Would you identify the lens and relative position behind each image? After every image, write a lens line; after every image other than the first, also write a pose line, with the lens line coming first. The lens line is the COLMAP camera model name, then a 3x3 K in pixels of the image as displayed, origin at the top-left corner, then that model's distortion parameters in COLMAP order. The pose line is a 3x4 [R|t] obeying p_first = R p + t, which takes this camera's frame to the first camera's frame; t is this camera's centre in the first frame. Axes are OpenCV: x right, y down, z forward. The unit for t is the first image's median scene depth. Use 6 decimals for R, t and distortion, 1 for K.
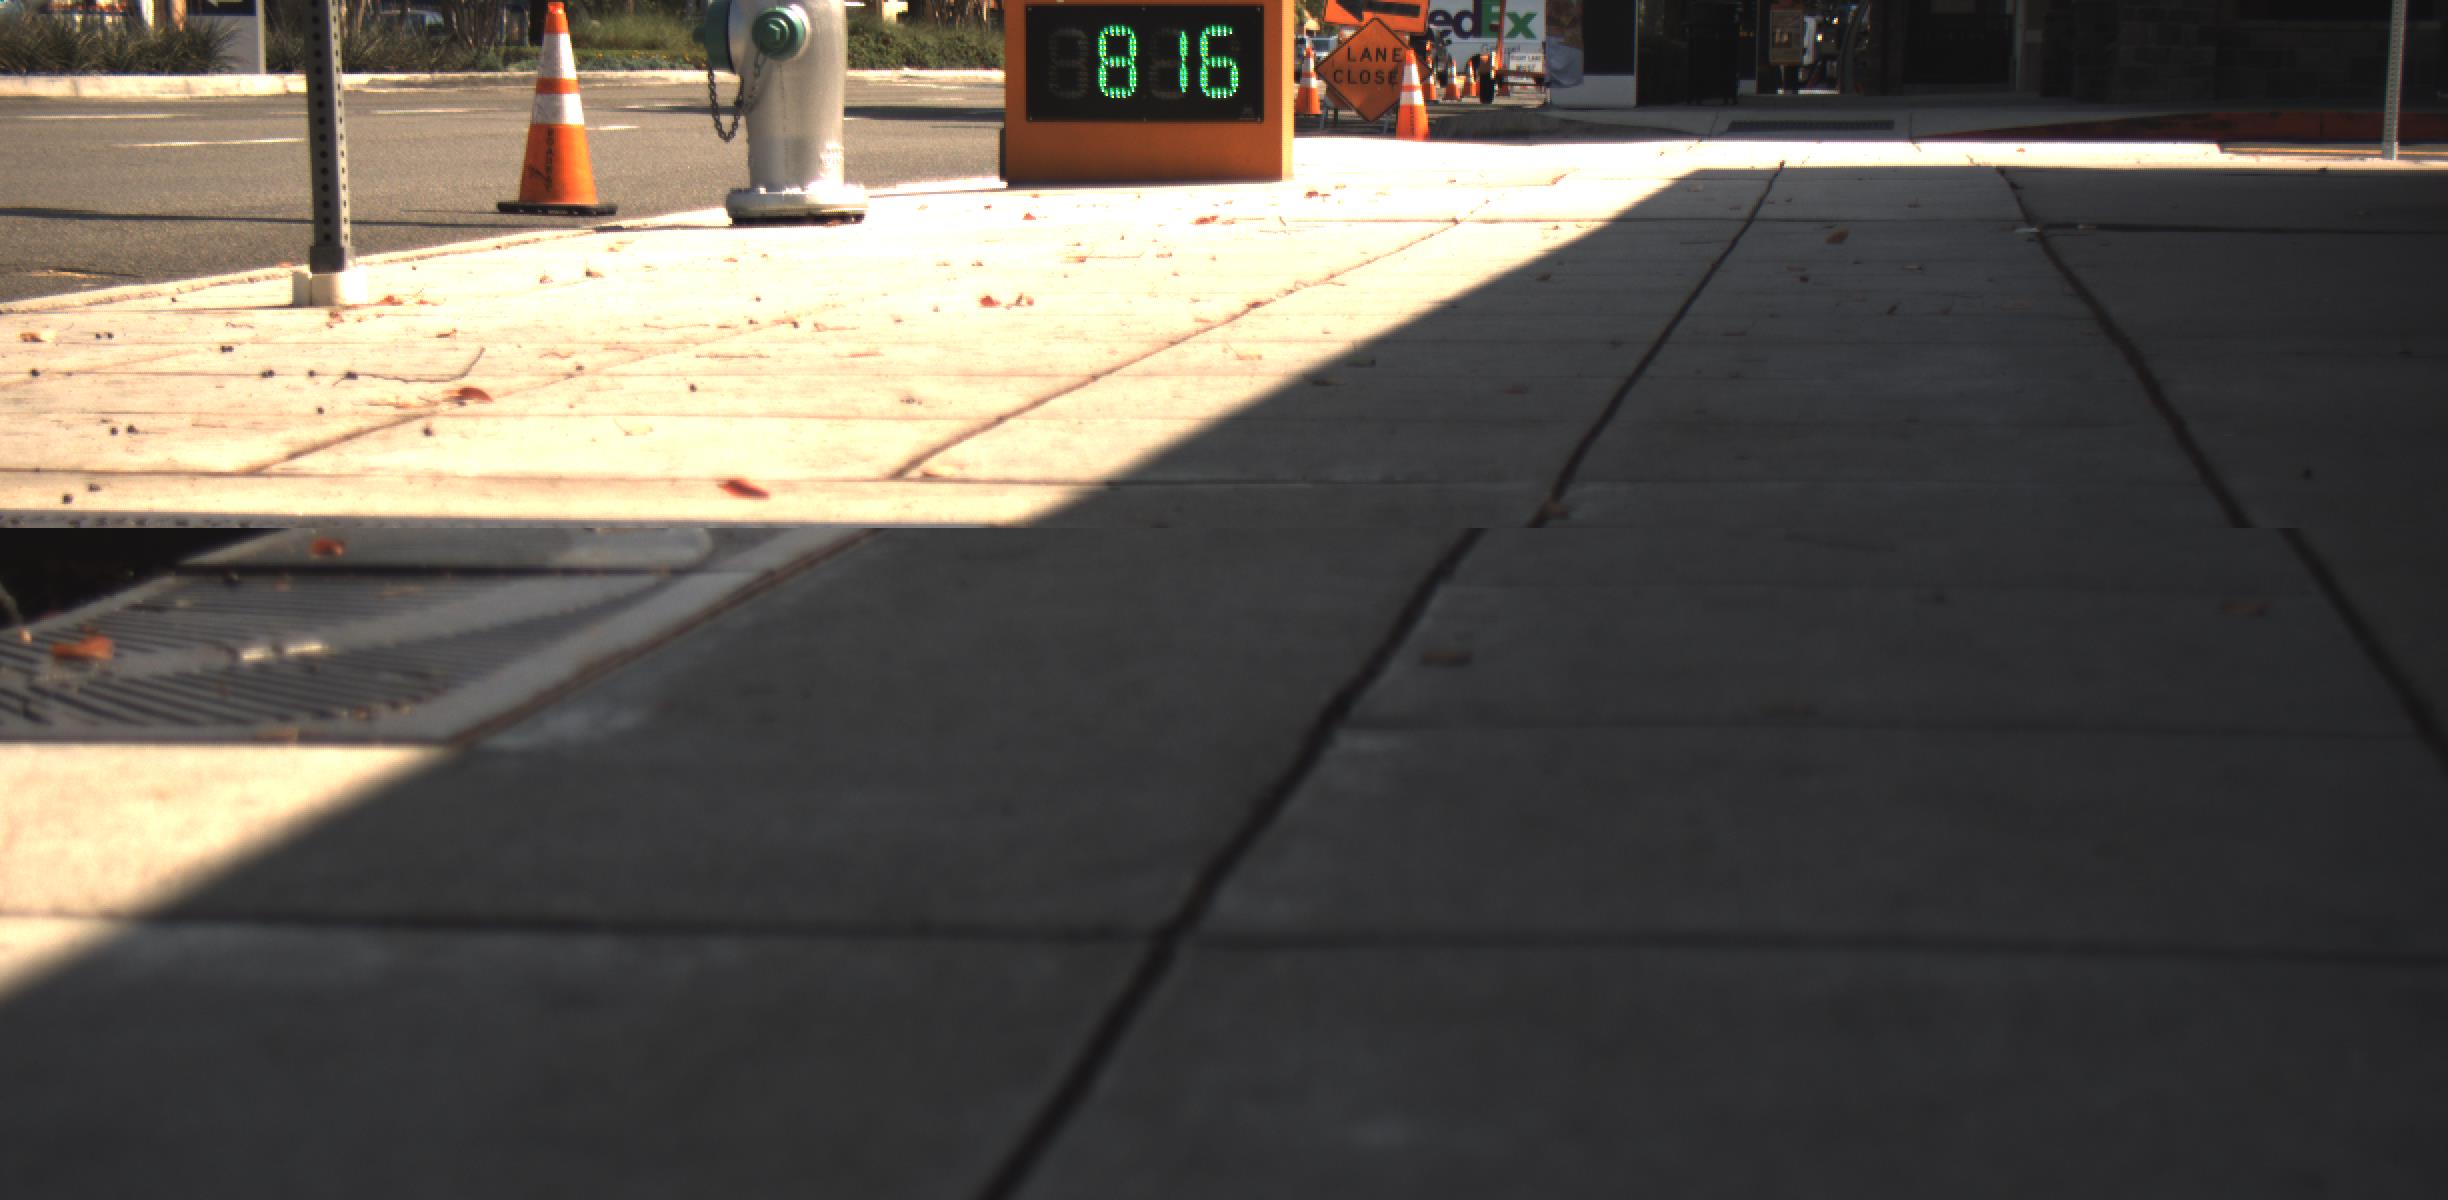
lens RADIAL K [[4591.8, 0, 1264.5], [0, 4591.8, 1014.8], [0, 0, 1]] dist [-0.195800, 1.091157]
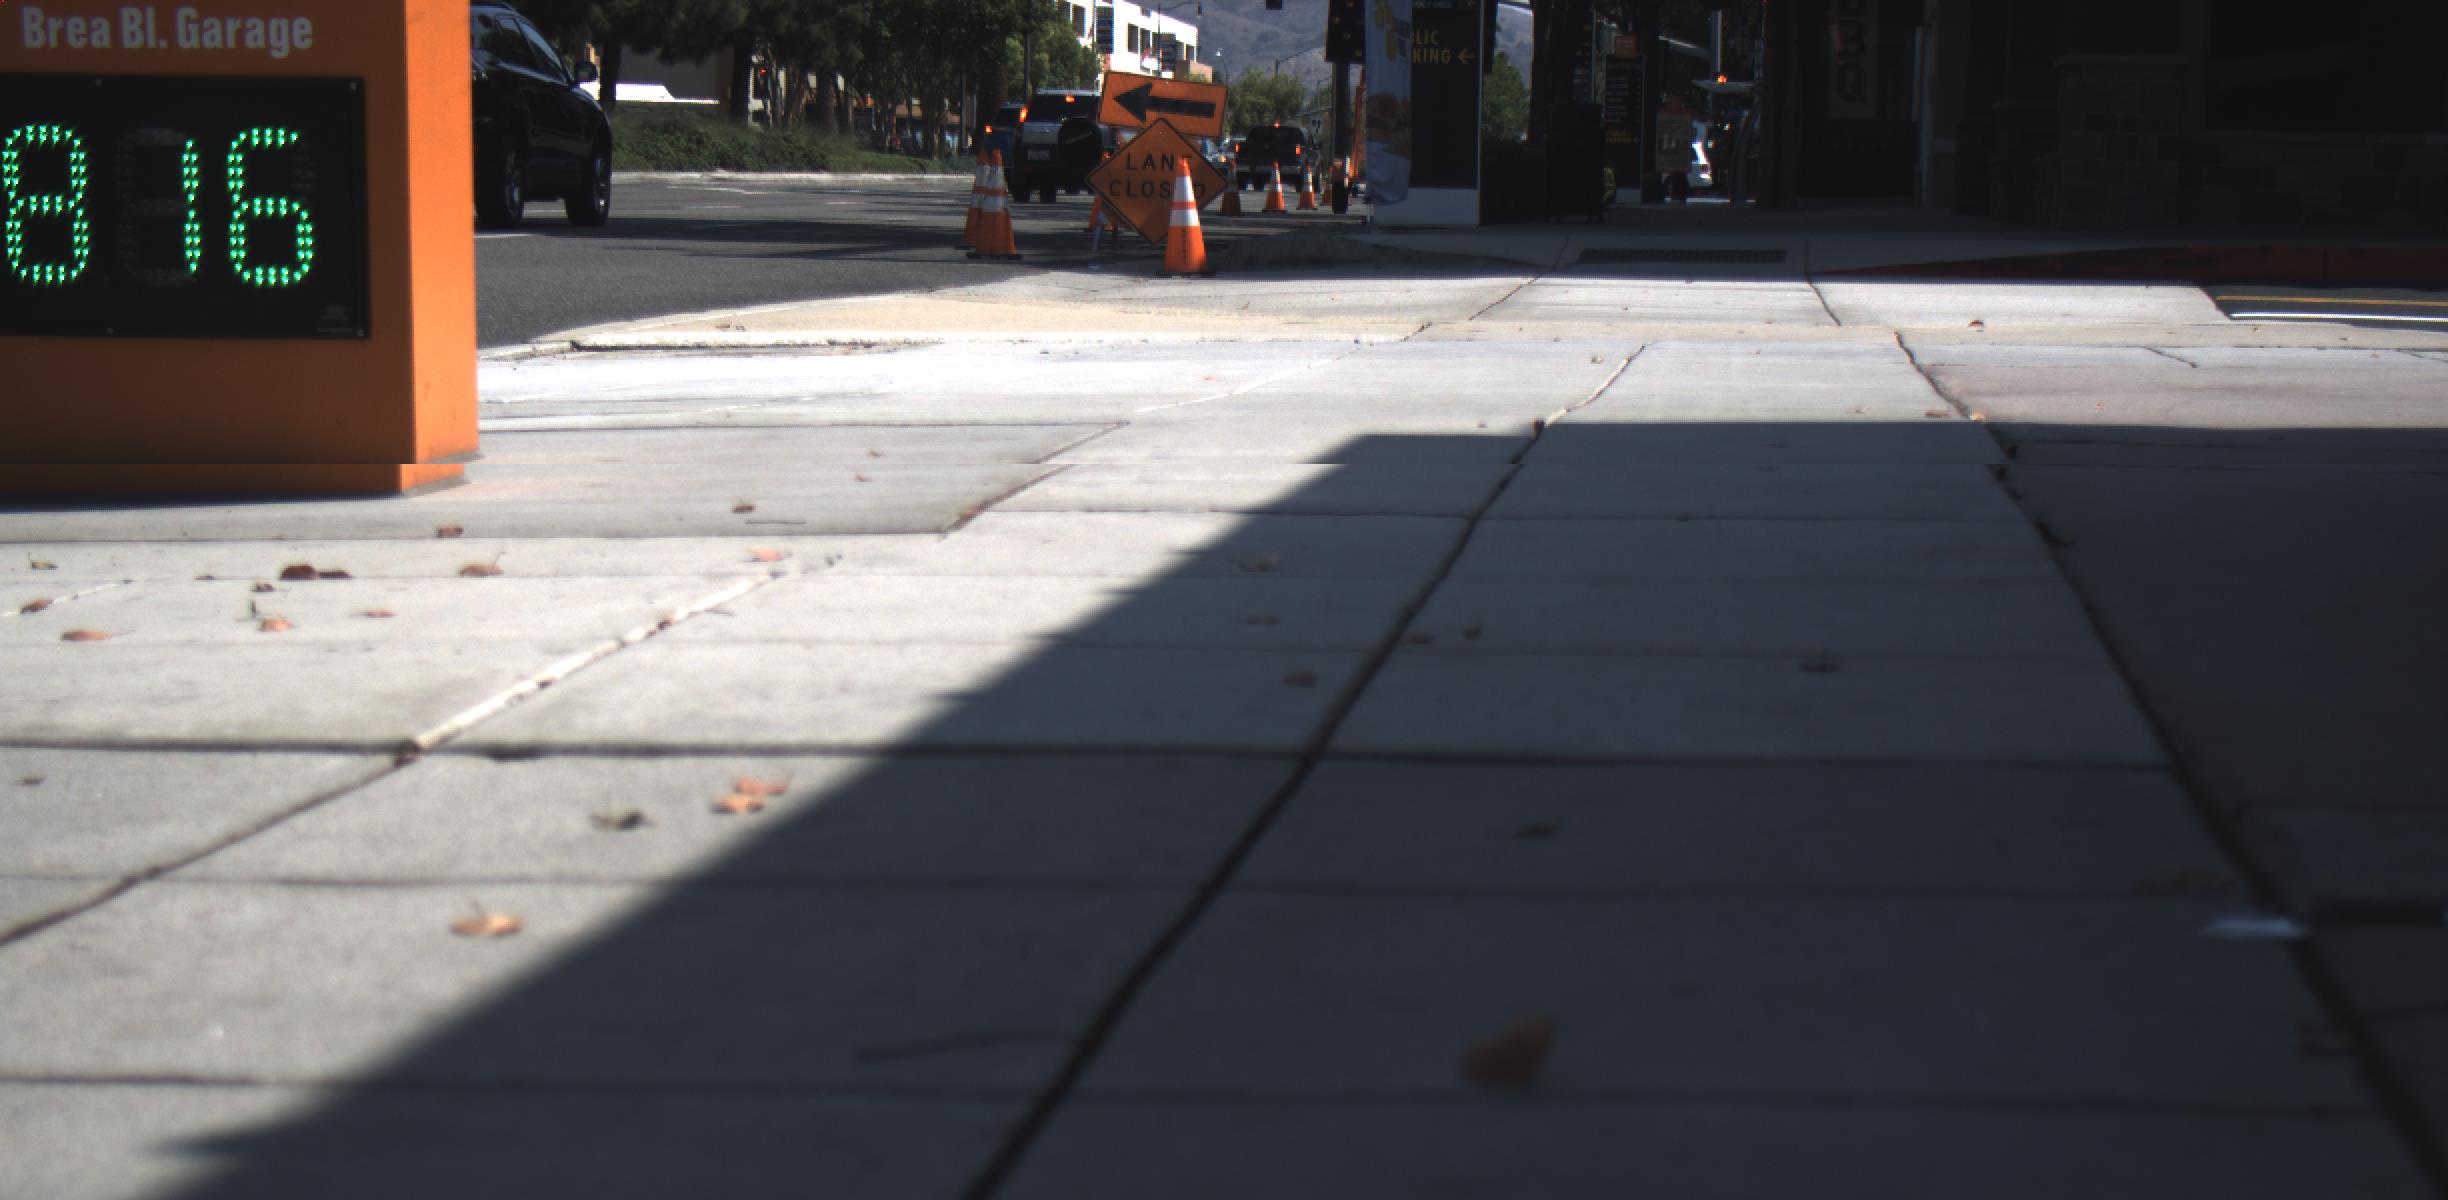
lens RADIAL K [[4591.8, 0, 1264.5], [0, 4591.8, 1014.8], [0, 0, 1]] dist [-0.195800, 1.091157]
pose [[0.999723, 0.004119, 0.023185, 0.045587], [-0.003616, 0.999759, -0.021664, -0.070888], [-0.023268, 0.021575, 0.999496, 0.326223]]
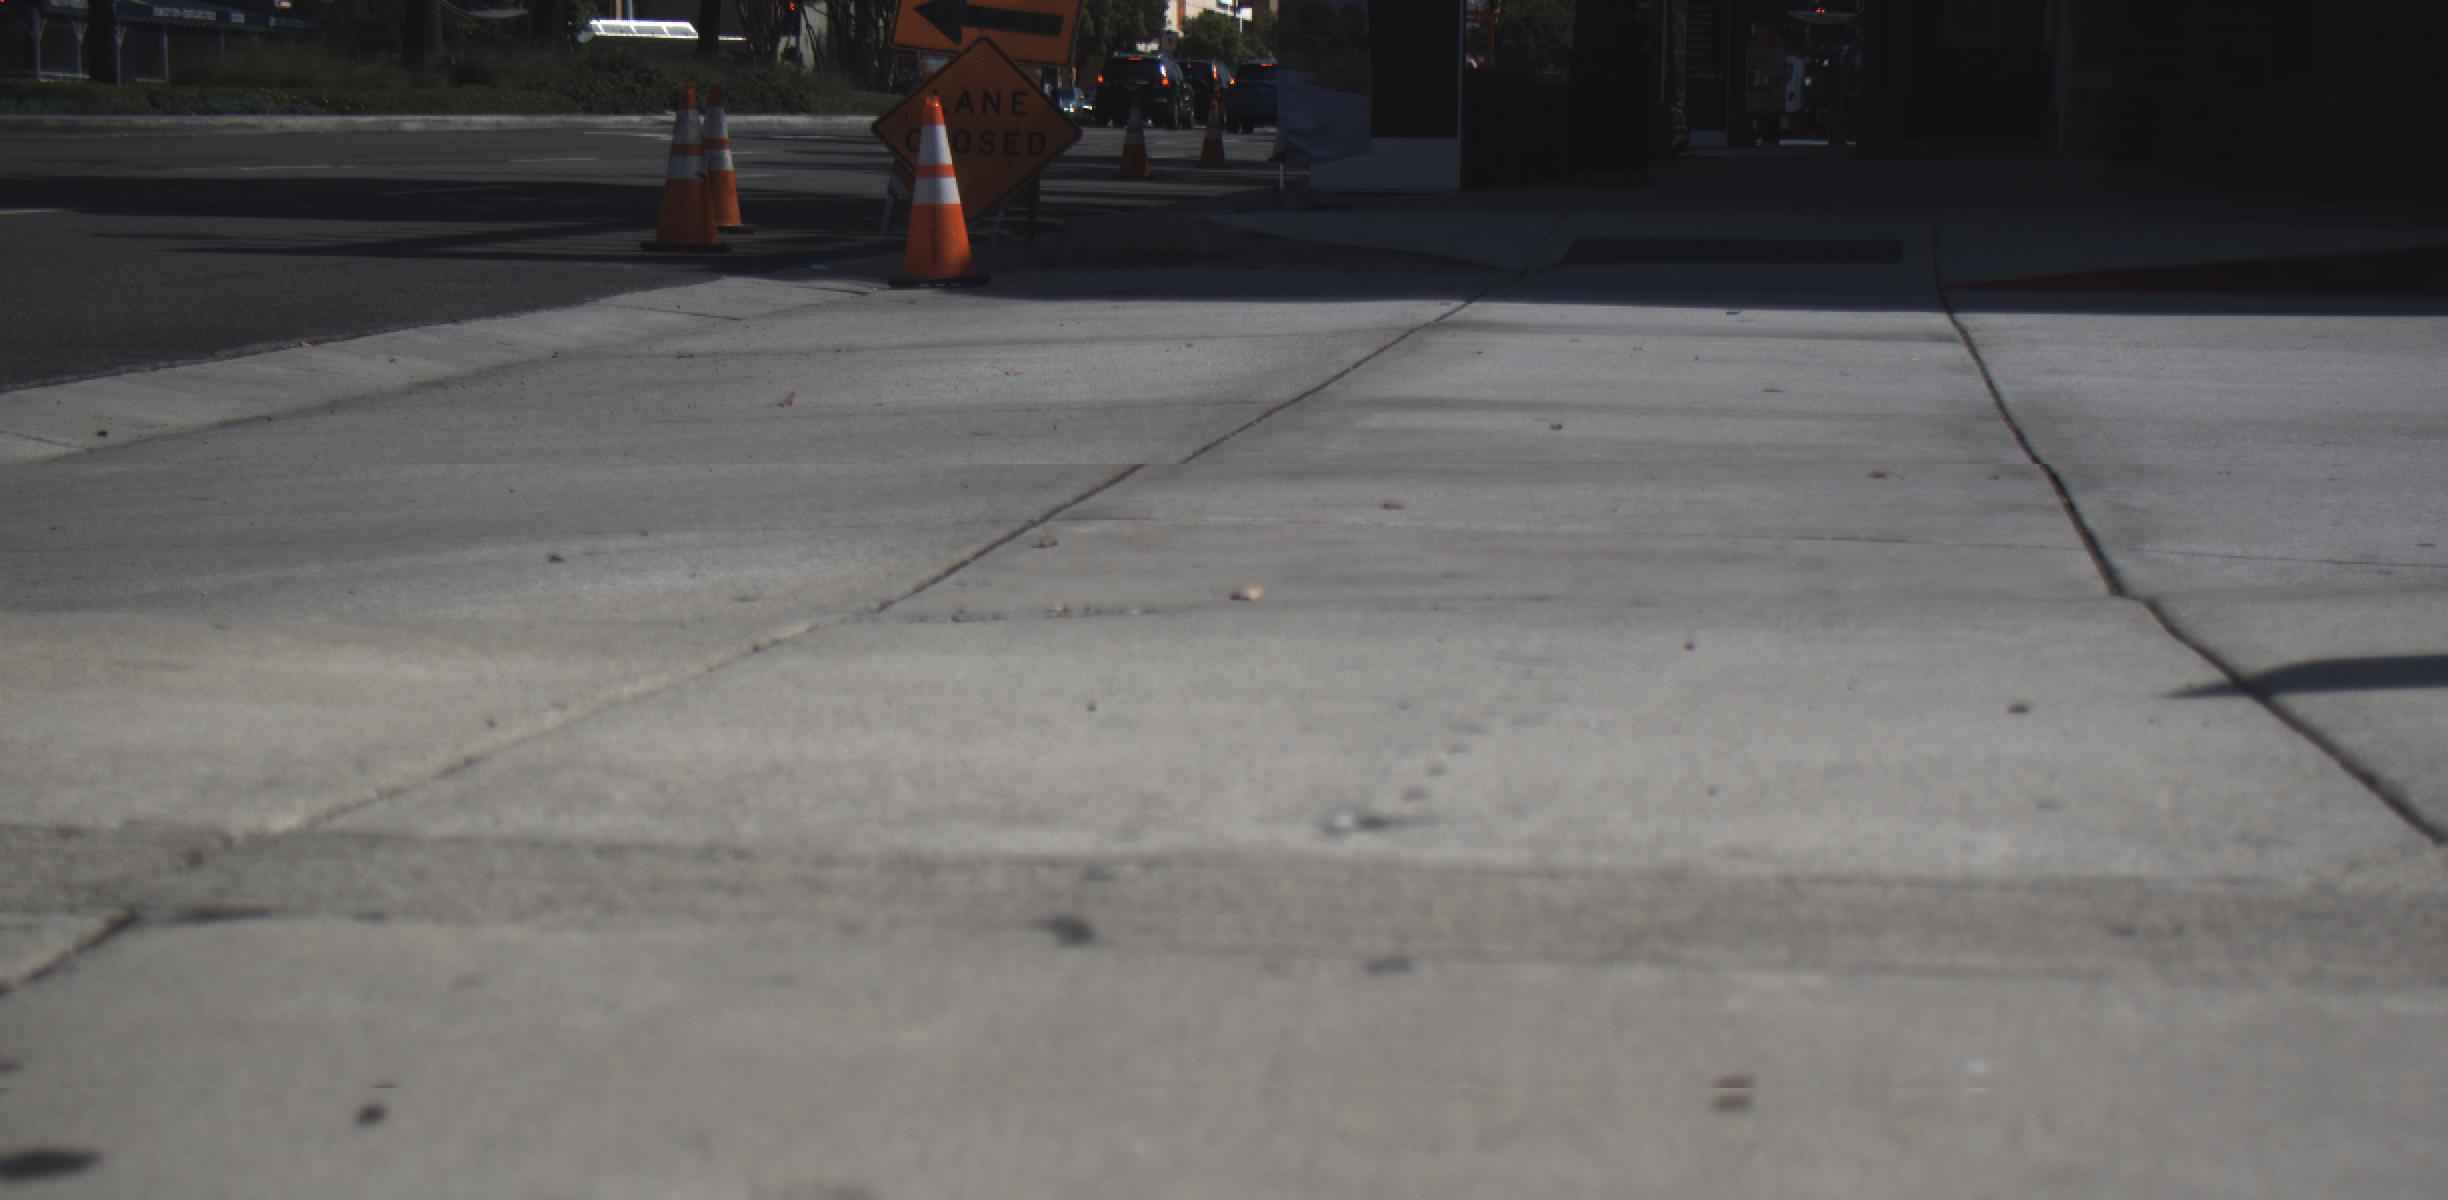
lens RADIAL K [[4591.8, 0, 1264.5], [0, 4591.8, 1014.8], [0, 0, 1]] dist [-0.195800, 1.091157]
pose [[0.999983, 0.005536, 0.001750, 0.109370], [-0.005520, 0.999946, -0.008833, -0.171831], [-0.001799, 0.008824, 0.999959, 0.808227]]
